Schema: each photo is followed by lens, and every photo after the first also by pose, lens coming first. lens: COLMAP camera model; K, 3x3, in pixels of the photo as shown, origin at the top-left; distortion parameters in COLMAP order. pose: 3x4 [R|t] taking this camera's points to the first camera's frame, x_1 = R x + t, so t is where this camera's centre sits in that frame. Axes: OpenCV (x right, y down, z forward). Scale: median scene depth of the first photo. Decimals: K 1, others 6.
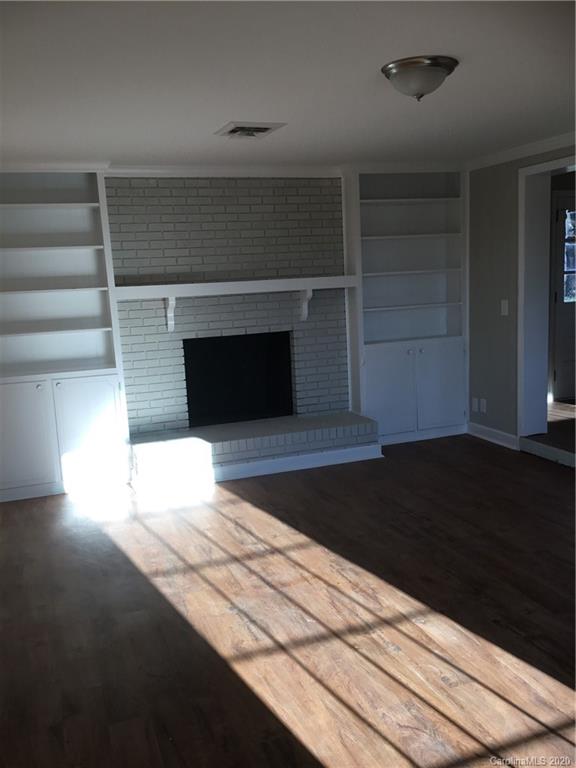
lens RADIAL K [[690.5, 0, 288.0], [0, 690.5, 384.0], [0, 0, 1]] dist [0.136600, -0.270792]
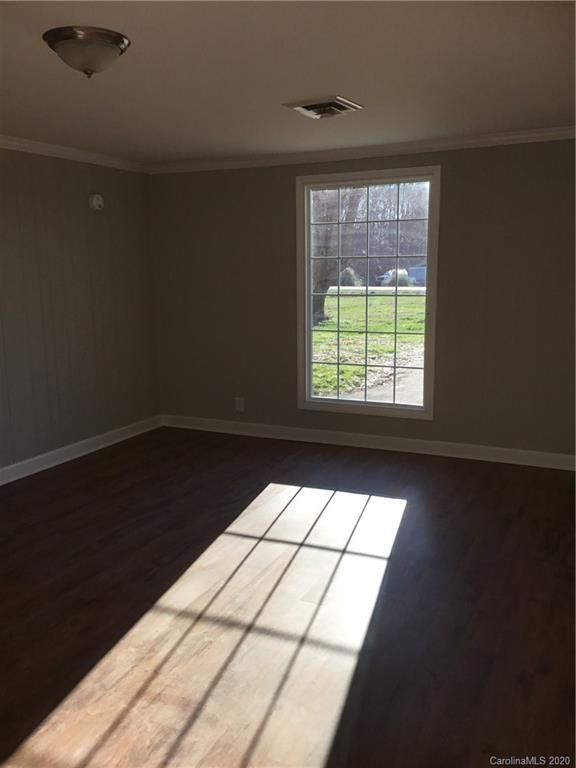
lens RADIAL K [[690.5, 0, 288.0], [0, 690.5, 384.0], [0, 0, 1]] dist [0.136600, -0.270792]
pose [[-0.698666, -0.064176, 0.712564, -0.358295], [0.161688, 0.956038, 0.244638, -0.111853], [-0.696938, 0.286133, -0.657575, 0.834234]]
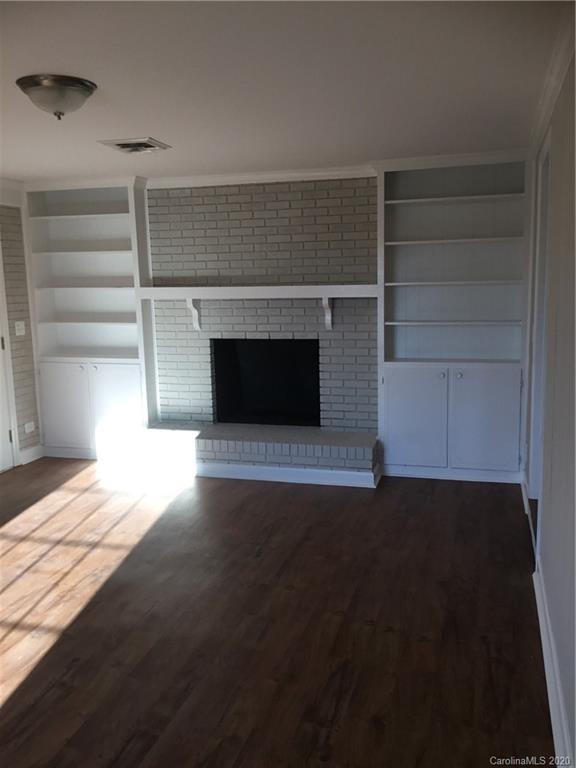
lens RADIAL K [[690.5, 0, 288.0], [0, 690.5, 384.0], [0, 0, 1]] dist [0.136600, -0.270792]
pose [[0.810155, 0.122414, -0.573292, 0.580058], [-0.113067, 0.992221, 0.052084, -0.066403], [0.575208, 0.022624, 0.817694, 0.209459]]
